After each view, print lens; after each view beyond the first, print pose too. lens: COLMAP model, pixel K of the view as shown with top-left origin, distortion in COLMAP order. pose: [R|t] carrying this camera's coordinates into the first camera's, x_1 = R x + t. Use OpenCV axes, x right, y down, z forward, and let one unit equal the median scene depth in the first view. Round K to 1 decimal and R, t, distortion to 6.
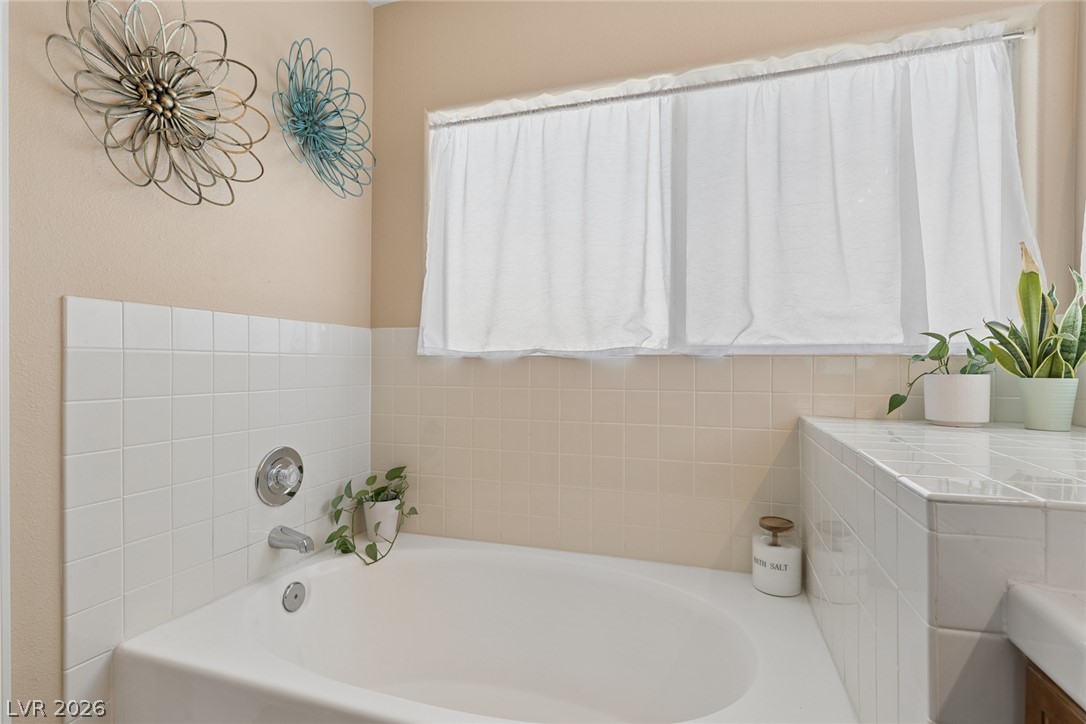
lens RADIAL K [[501.7, 0, 551.4], [0, 501.7, 364.6], [0, 0, 1]] dist [-0.004952, -0.000002]
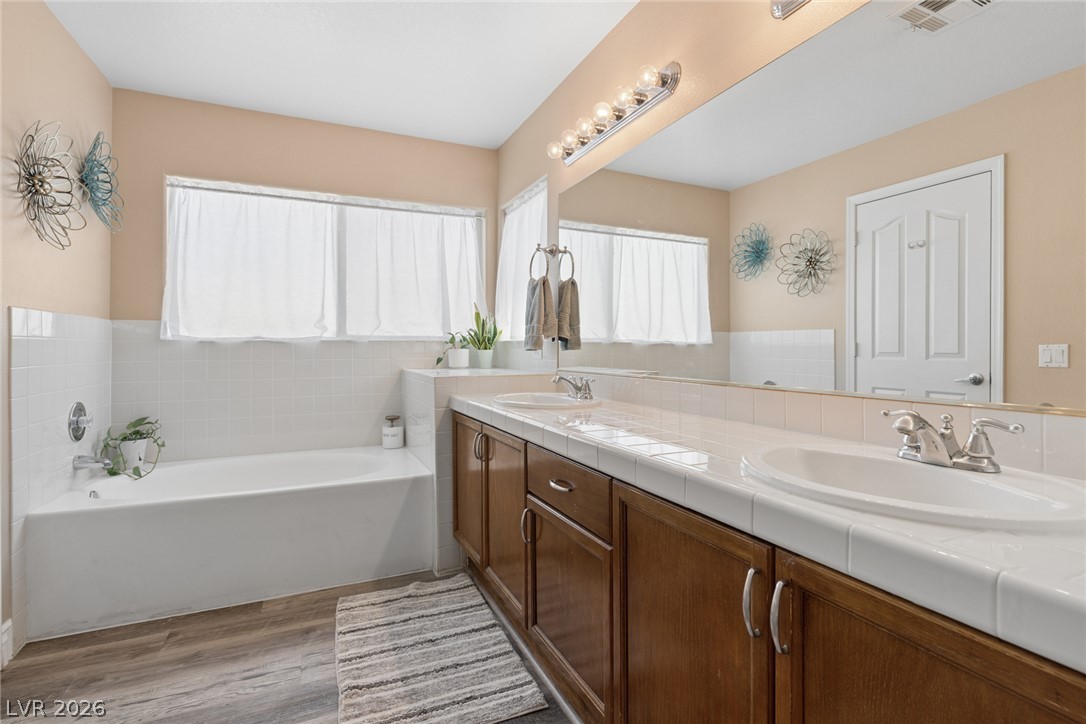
lens RADIAL K [[501.7, 0, 545.1], [0, 501.7, 352.5], [0, 0, 1]] dist [-0.004952, -0.000002]
pose [[0.732054, -0.012232, 0.681137, -0.526132], [0.004718, 0.999906, 0.012885, 0.005767], [-0.681230, -0.006219, 0.732043, -1.006909]]
